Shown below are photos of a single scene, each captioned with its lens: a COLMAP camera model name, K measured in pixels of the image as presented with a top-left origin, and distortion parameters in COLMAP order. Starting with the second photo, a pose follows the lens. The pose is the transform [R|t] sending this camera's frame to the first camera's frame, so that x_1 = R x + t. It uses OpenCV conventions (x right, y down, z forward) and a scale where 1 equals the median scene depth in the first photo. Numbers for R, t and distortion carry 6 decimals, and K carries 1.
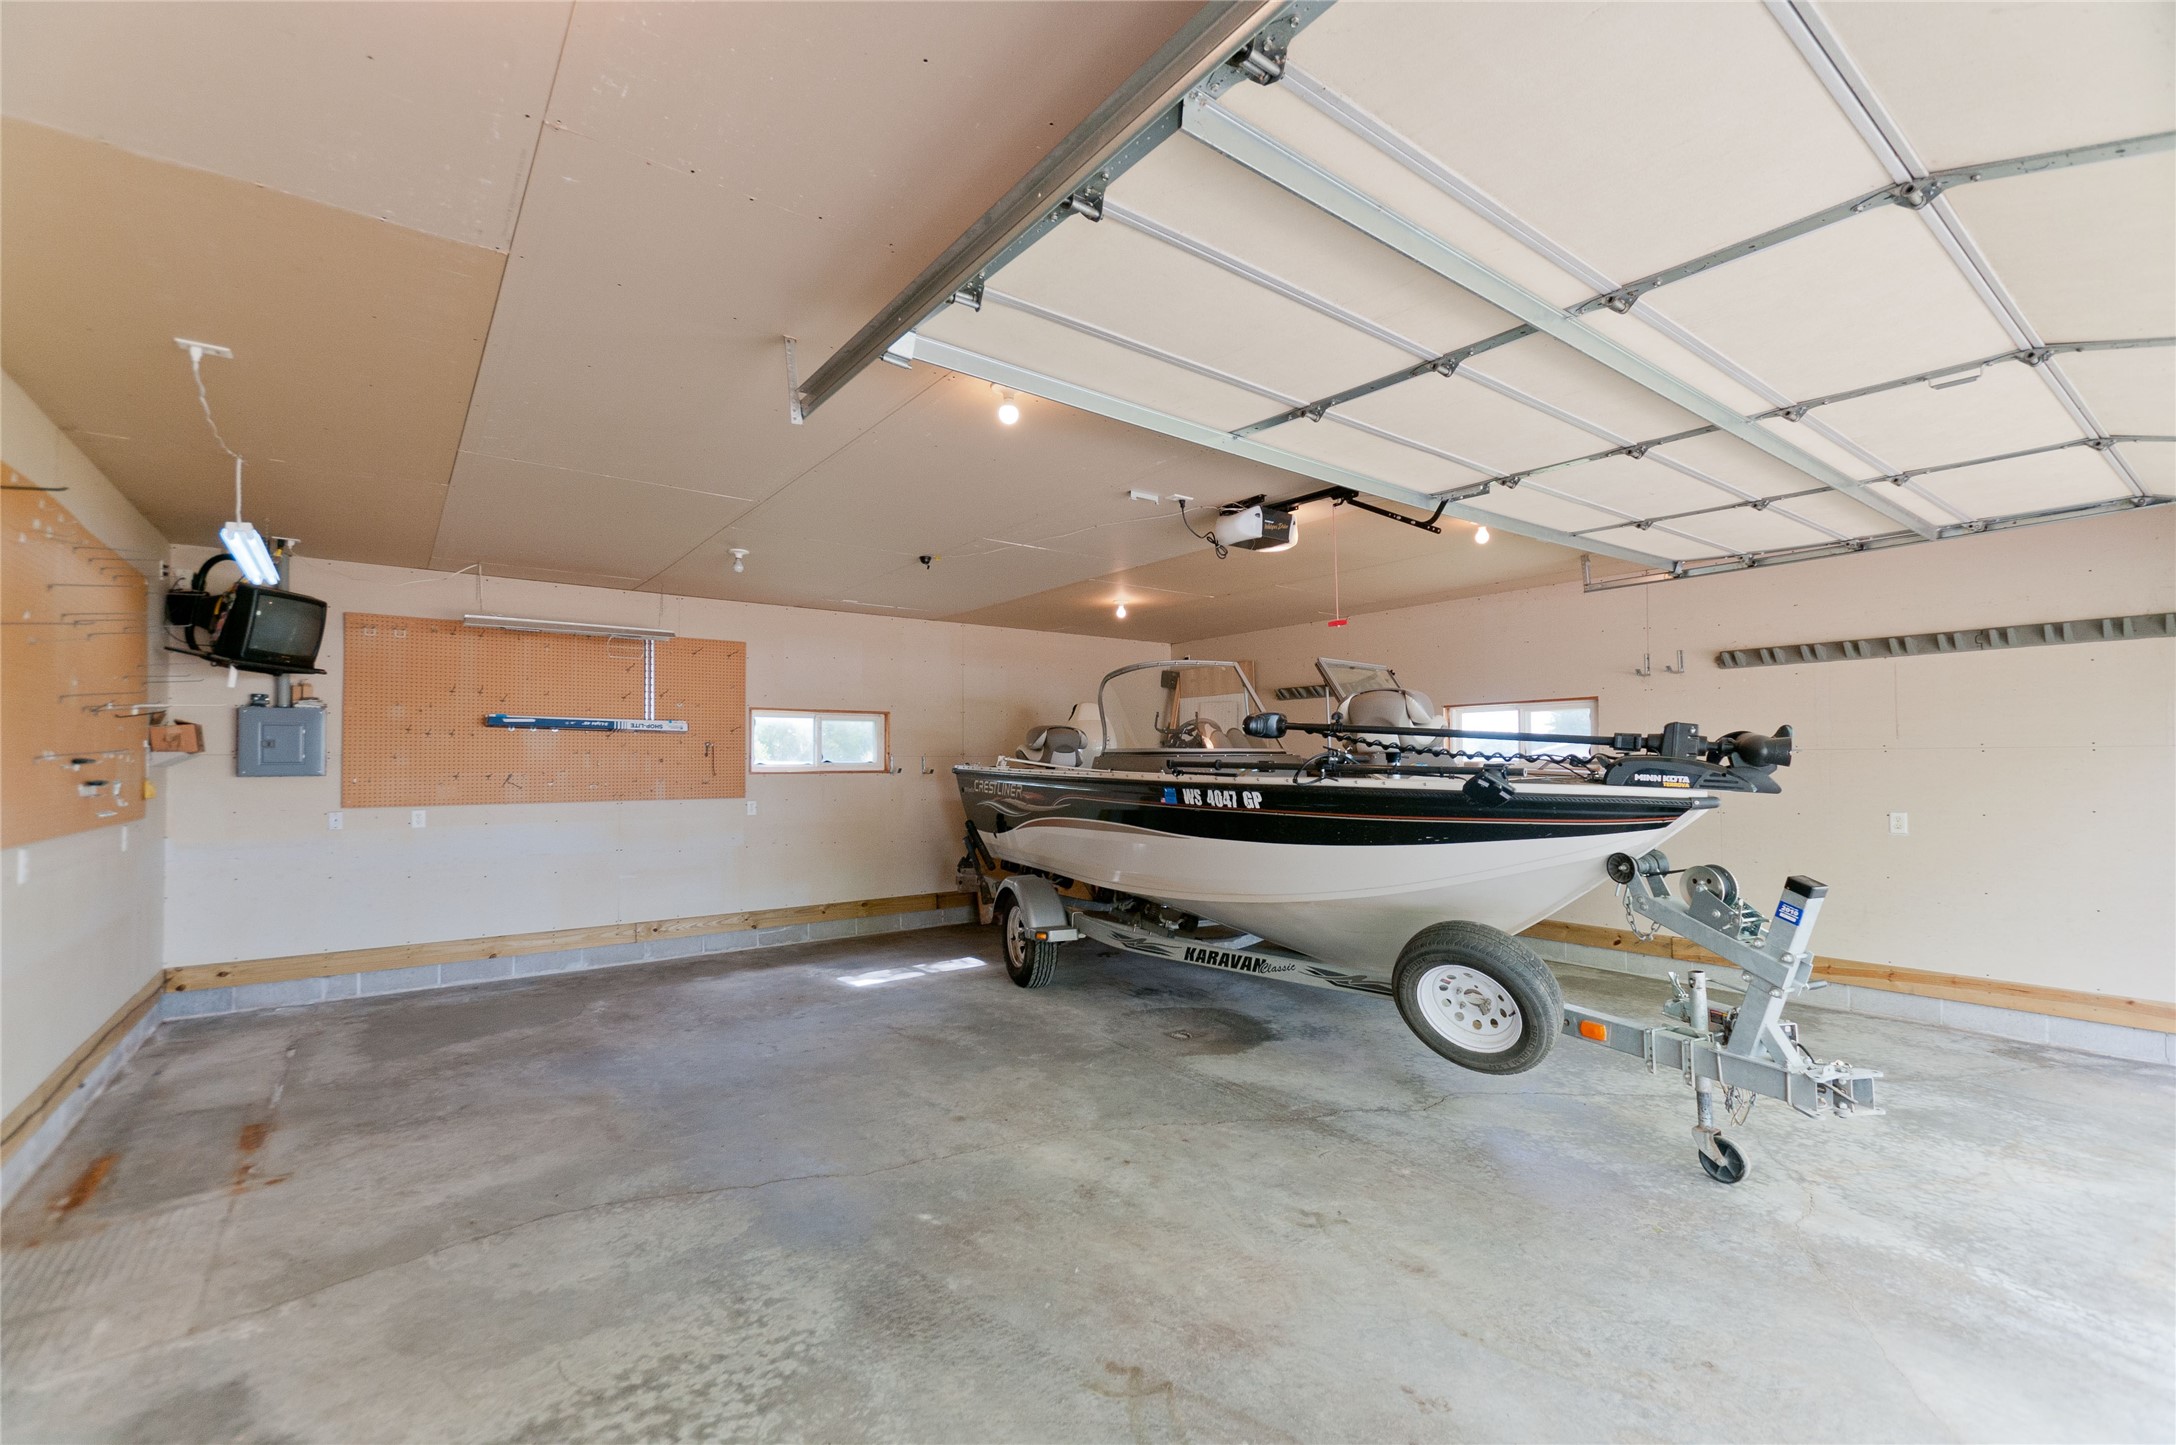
lens RADIAL K [[934.4, 0, 1095.0], [0, 934.4, 736.9], [0, 0, 1]] dist [0.010906, -0.005280]
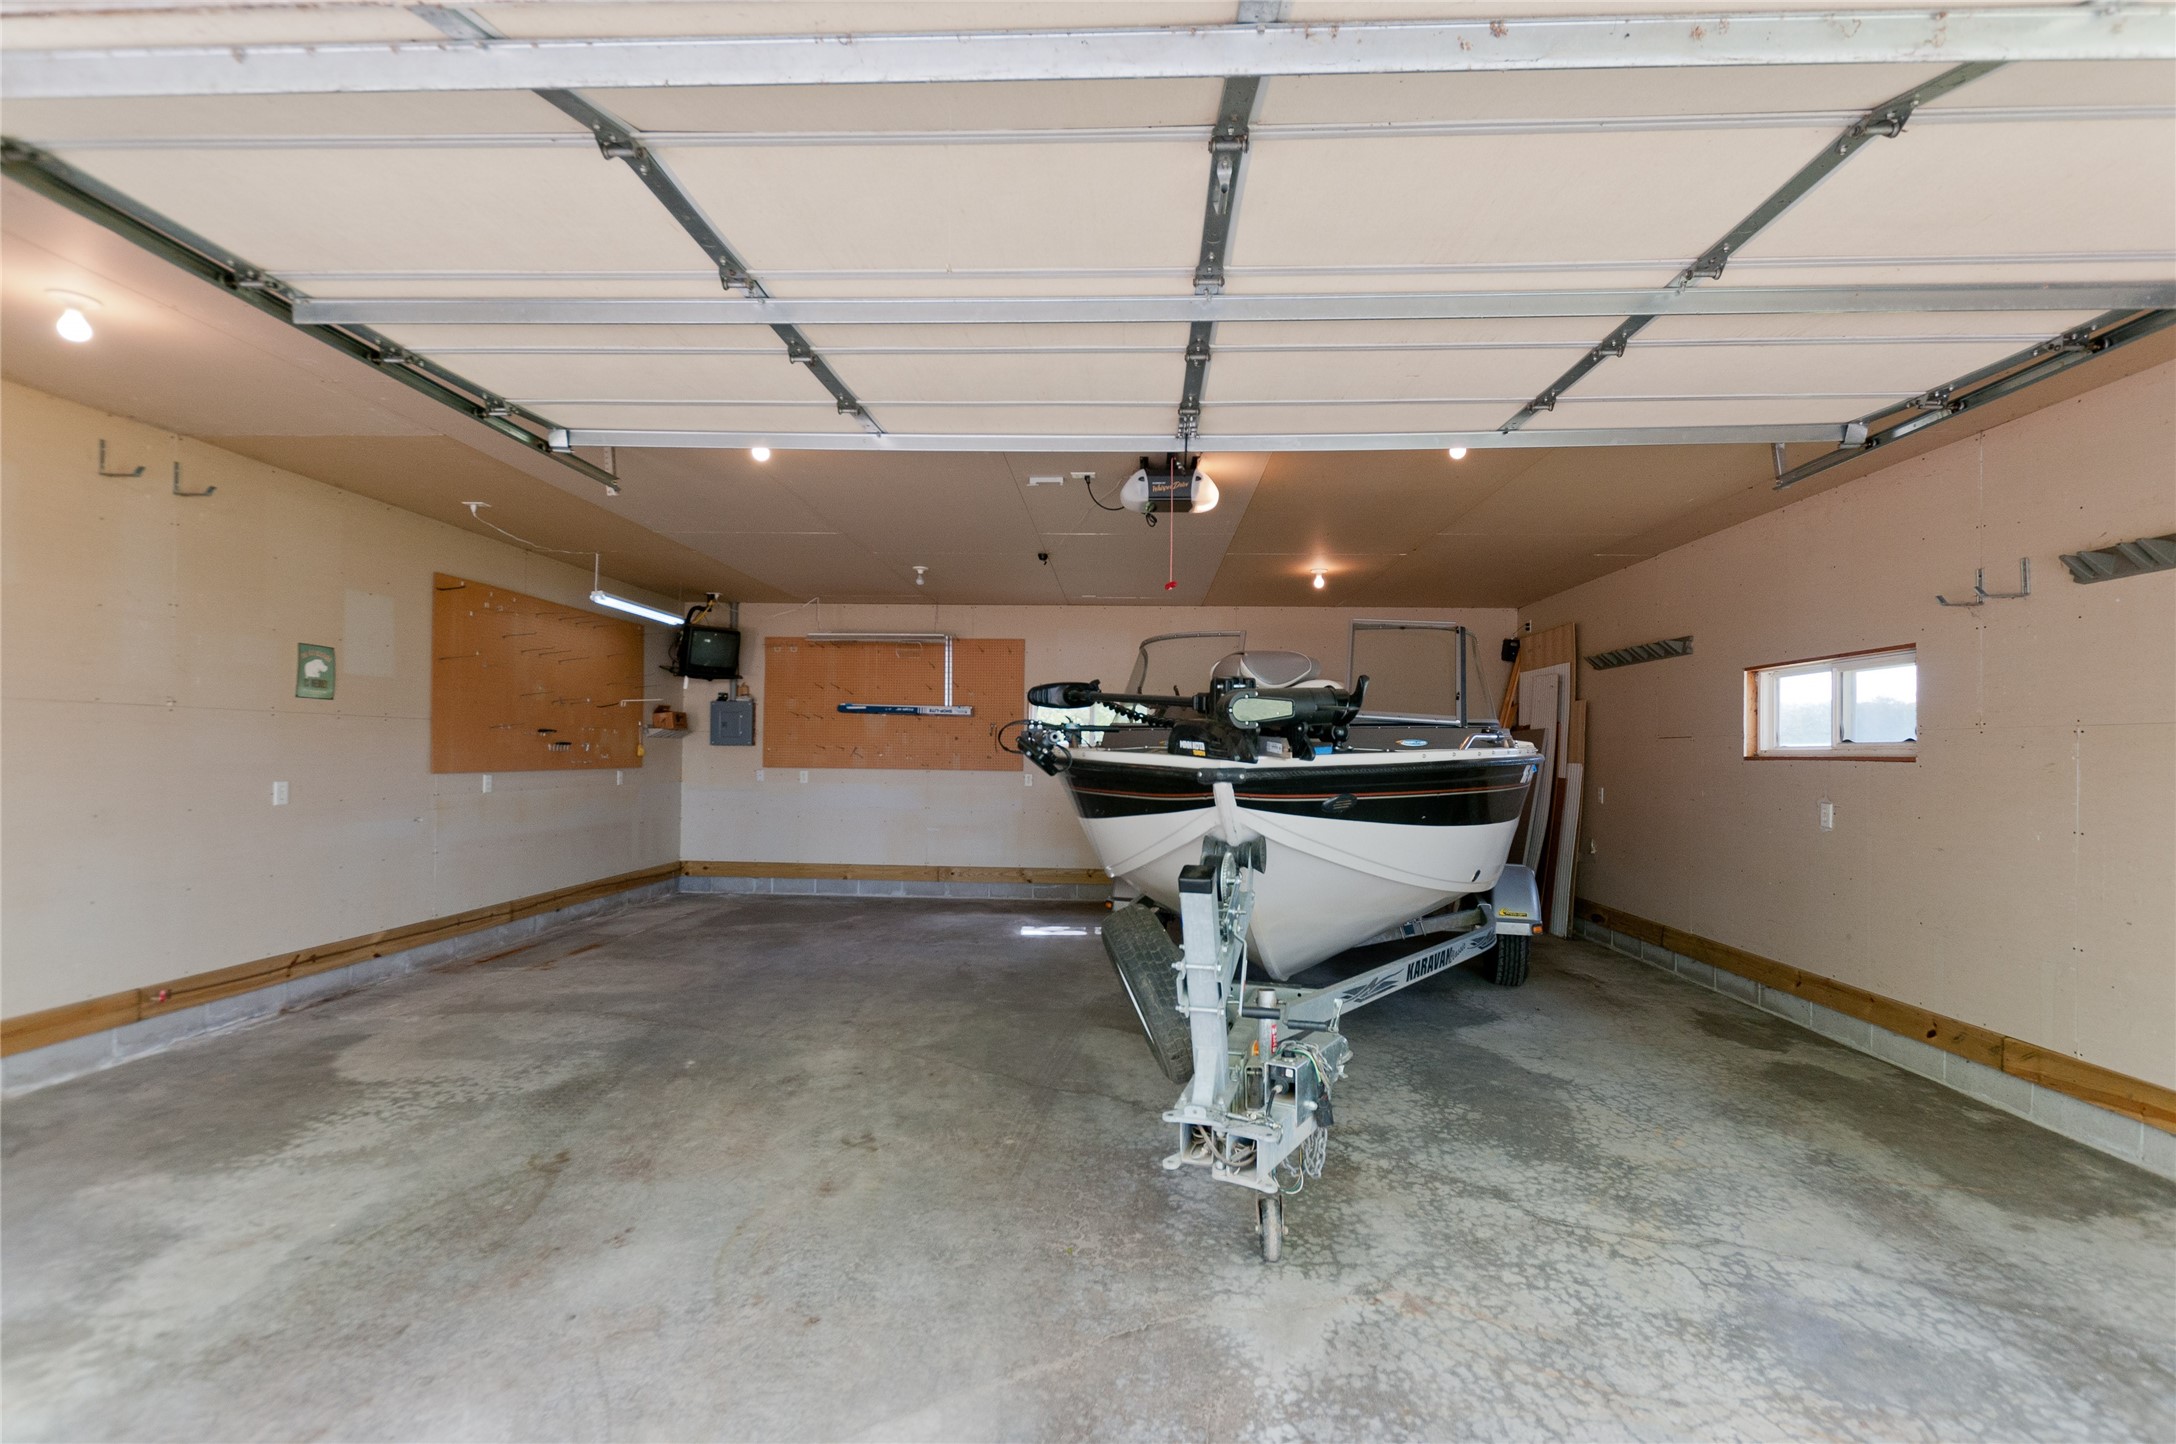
lens RADIAL K [[960.8, 0, 1091.4], [0, 960.8, 730.1], [0, 0, 1]] dist [0.006800, -0.000231]
pose [[0.766806, -0.000979, -0.641878, 0.867349], [0.001542, 0.999999, 0.000316, 0.024224], [0.641877, -0.001232, 0.766807, 0.229254]]
